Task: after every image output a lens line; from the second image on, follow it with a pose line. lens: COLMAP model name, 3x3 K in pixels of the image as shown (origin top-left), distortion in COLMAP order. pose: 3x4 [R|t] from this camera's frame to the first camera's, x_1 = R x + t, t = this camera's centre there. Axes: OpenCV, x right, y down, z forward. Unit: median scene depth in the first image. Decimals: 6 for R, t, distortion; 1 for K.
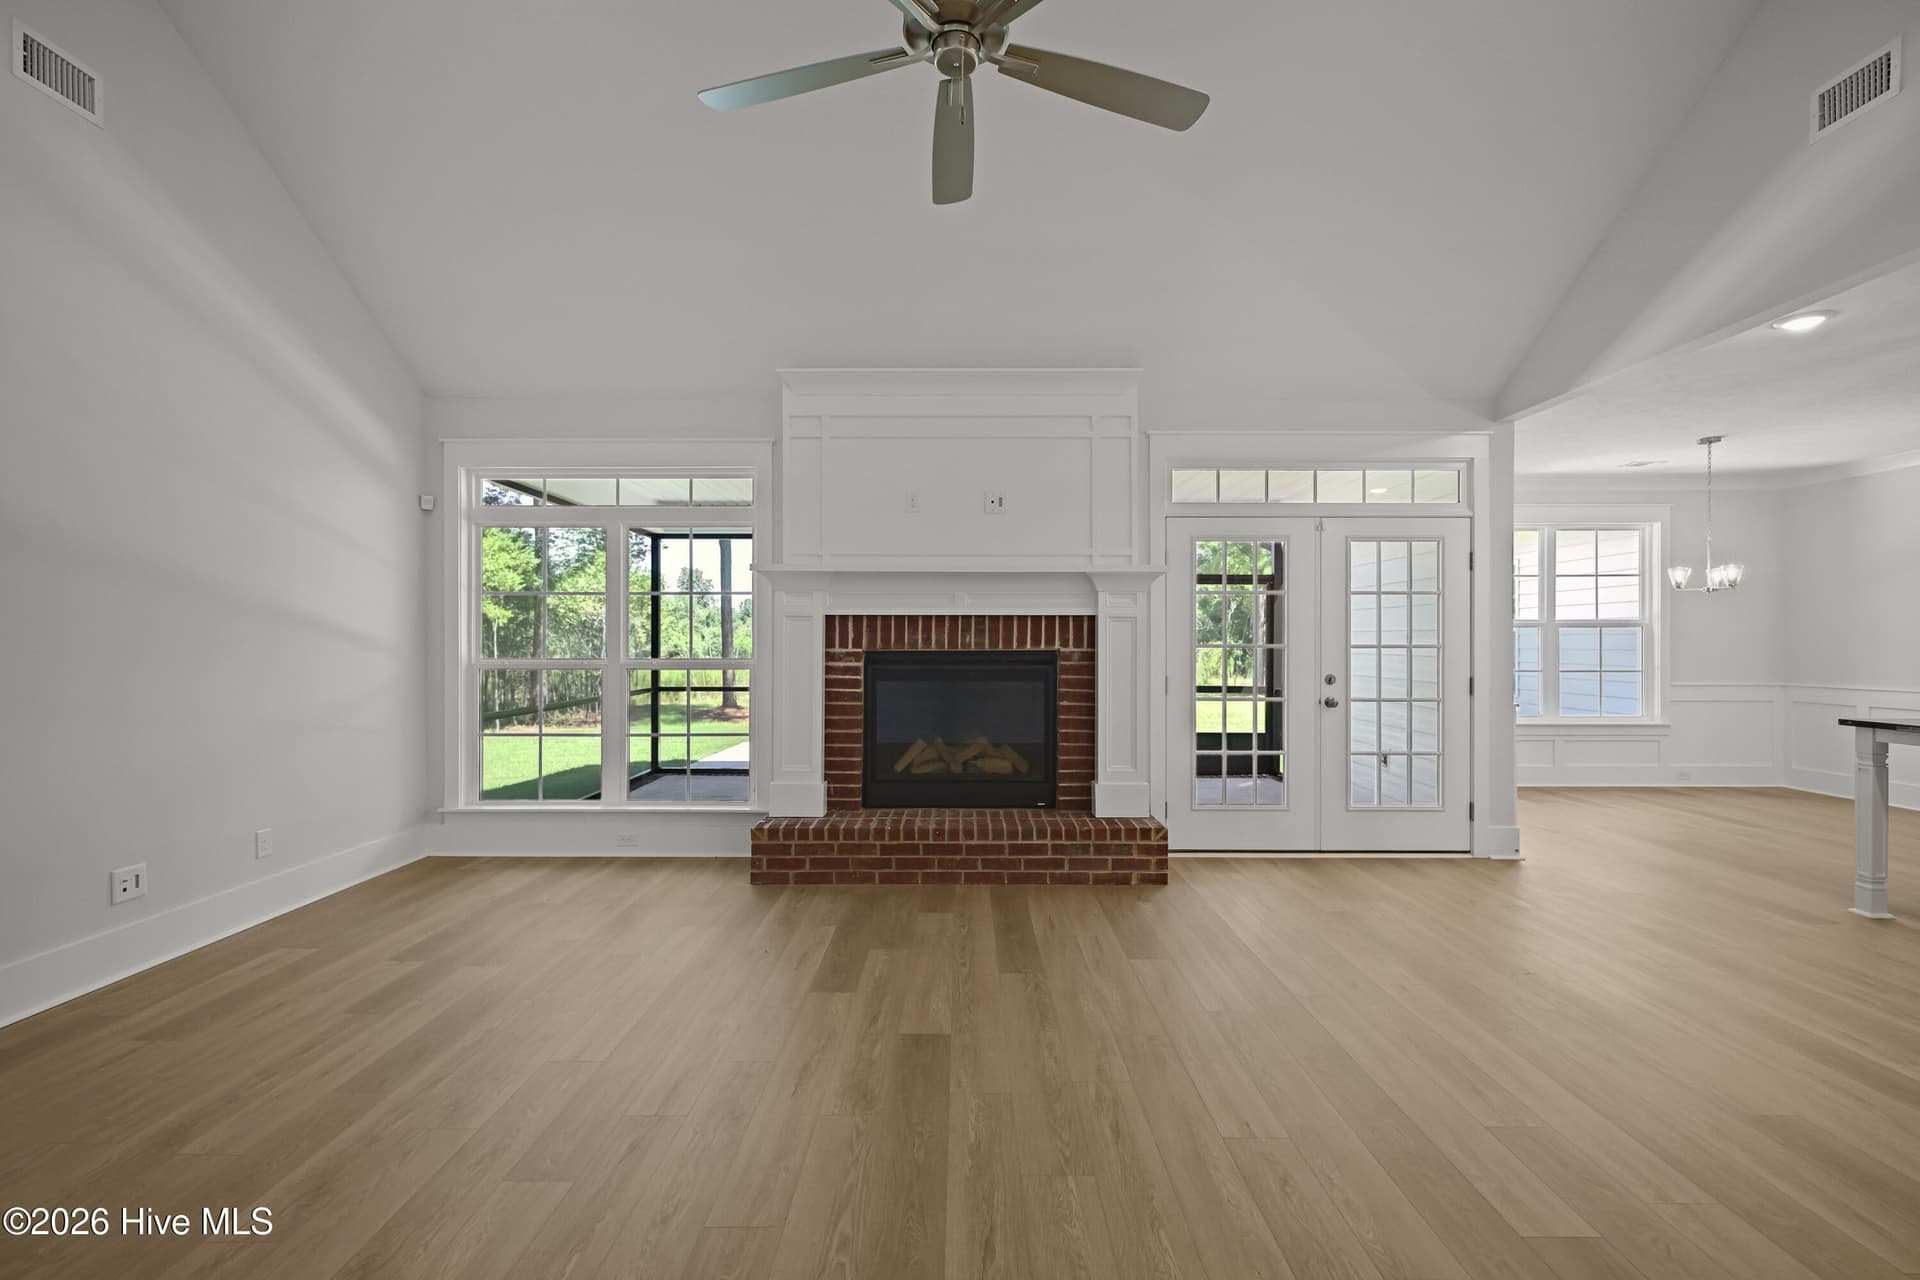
lens RADIAL K [[846.4, 0, 960.0], [0, 846.4, 640.0], [0, 0, 1]] dist [0.002105, -0.000112]
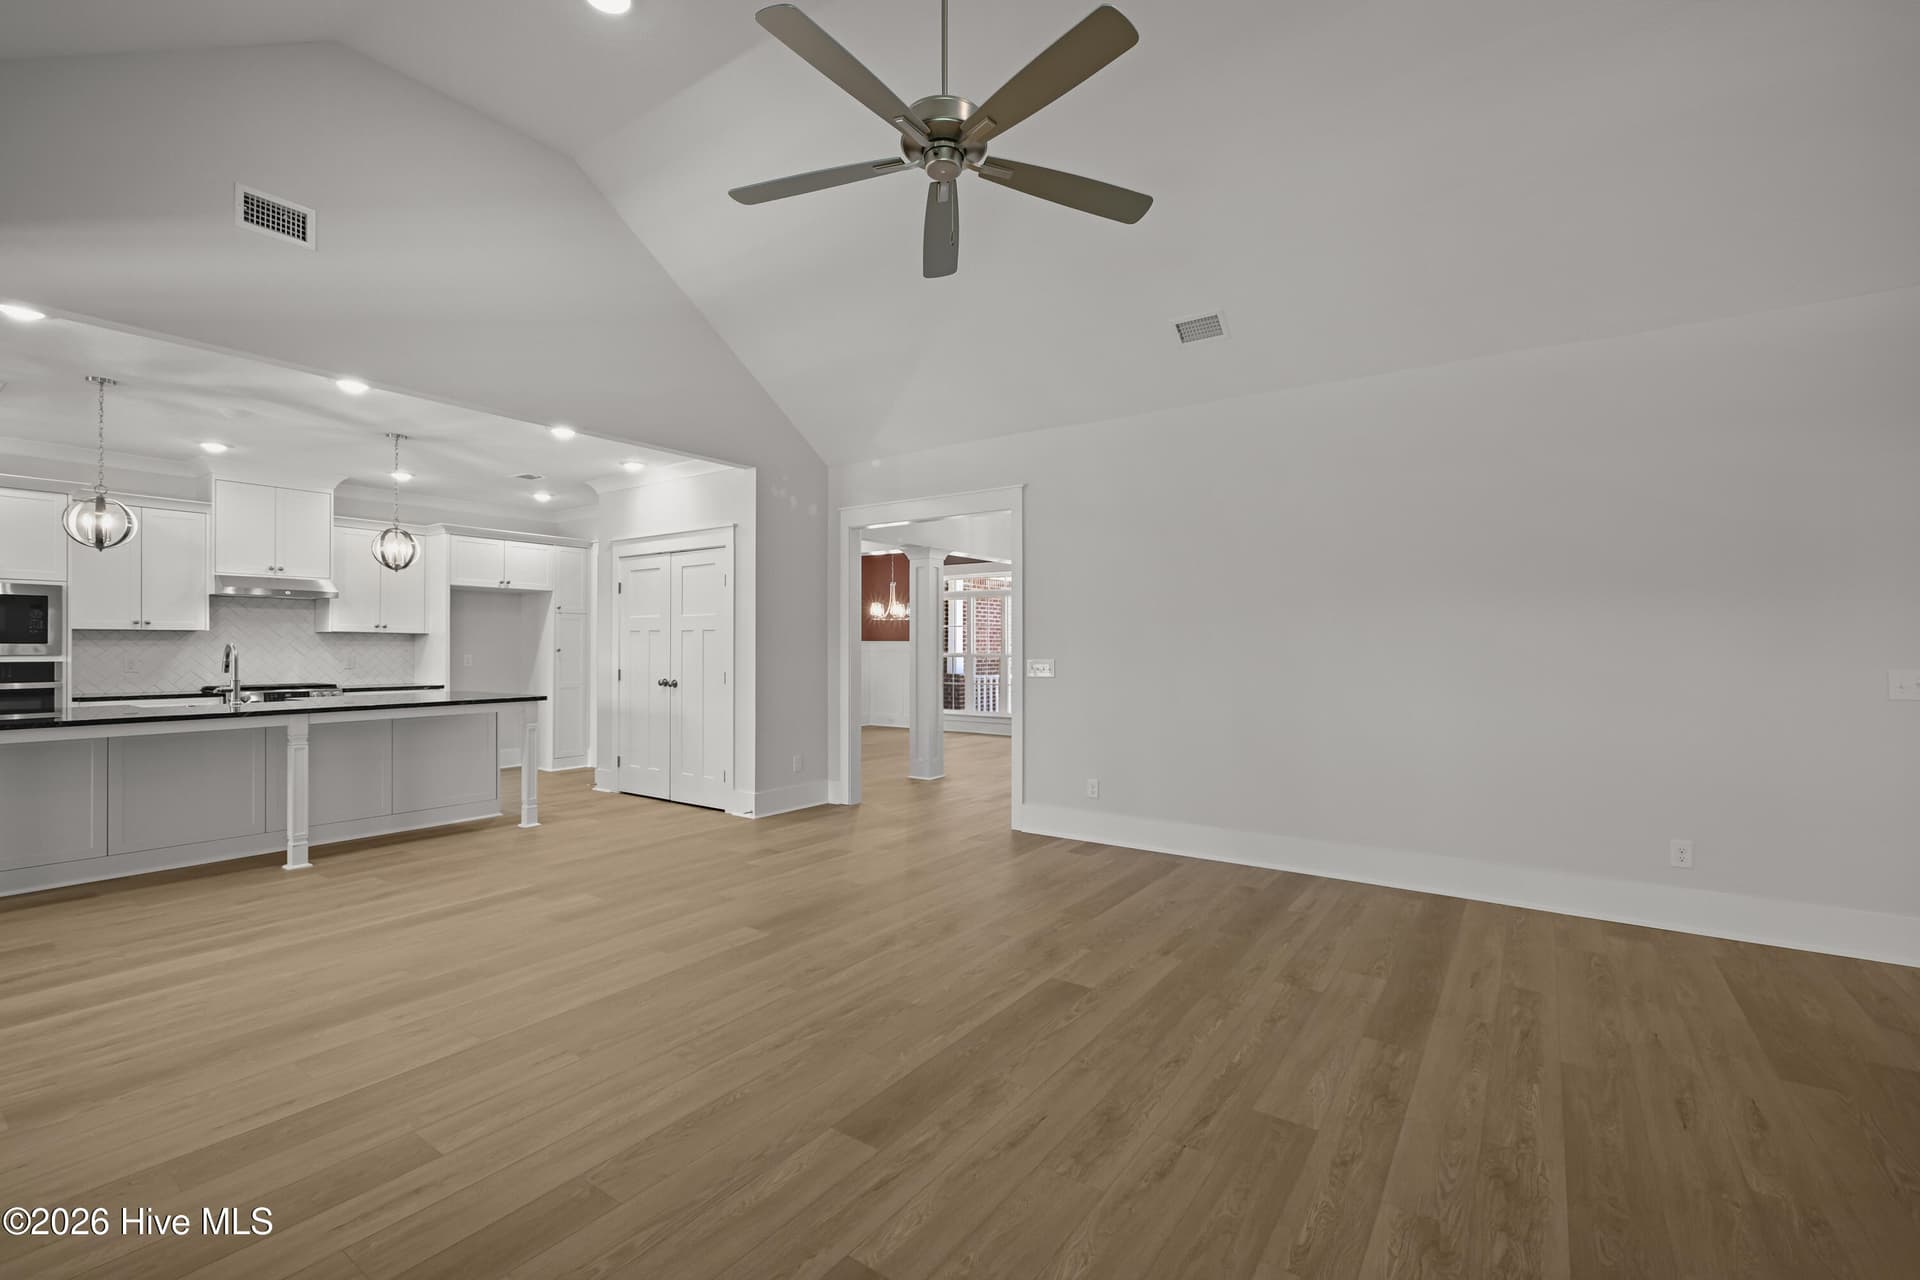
lens RADIAL K [[814.2, 0, 924.6], [0, 814.2, 661.4], [0, 0, 1]] dist [-0.000185, -0.000121]
pose [[-0.800844, -0.011352, 0.598766, -0.516947], [-0.002303, 0.999871, 0.015876, 0.001012], [-0.598869, 0.011335, -0.800767, 1.475844]]
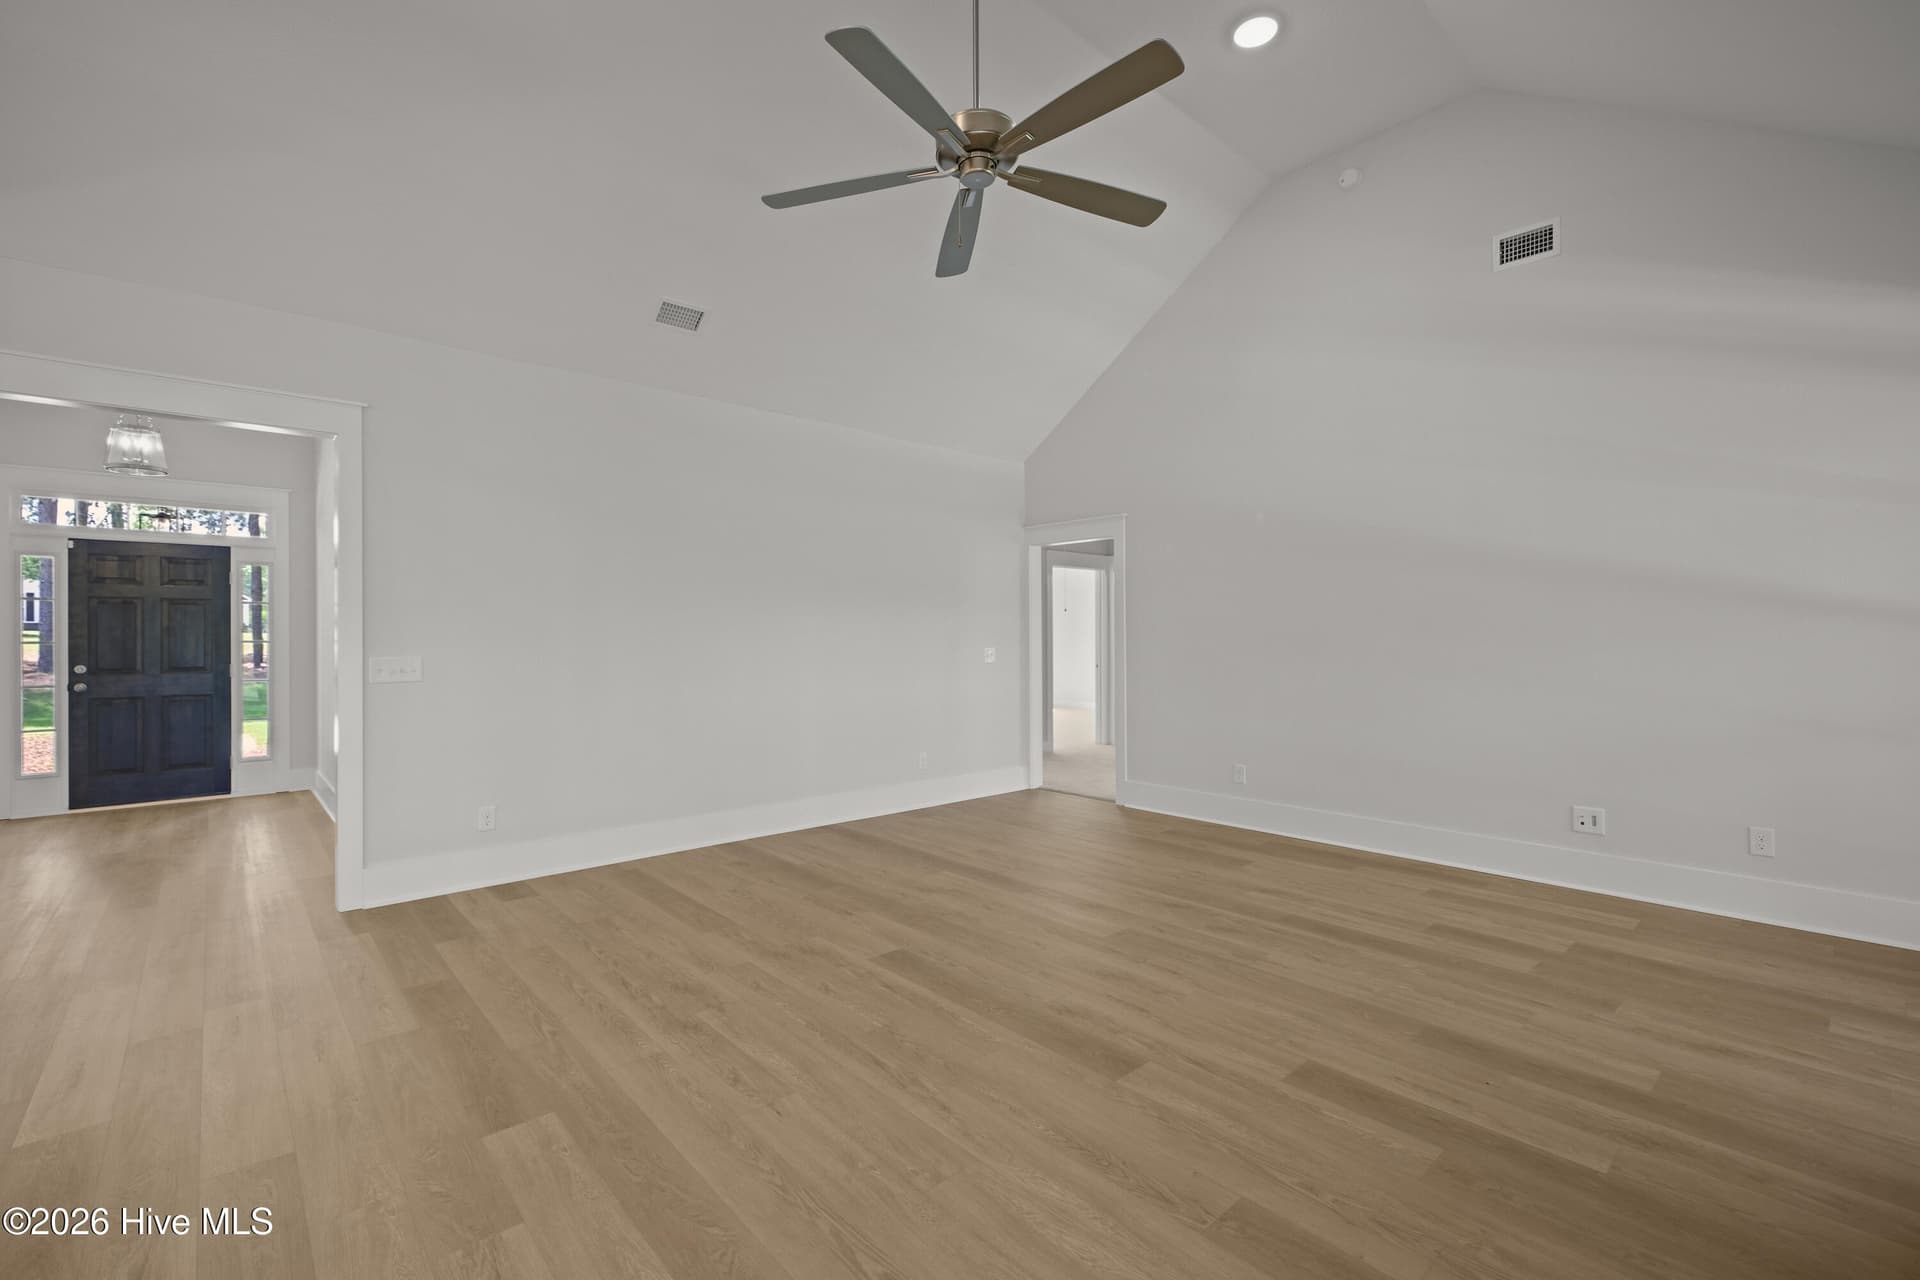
lens RADIAL K [[846.4, 0, 960.0], [0, 846.4, 640.0], [0, 0, 1]] dist [0.002105, -0.000112]
pose [[-0.751218, 0.004632, -0.660038, 0.645199], [0.006465, 0.999979, -0.000340, 0.006573], [0.660022, -0.004522, -0.751232, 1.460336]]
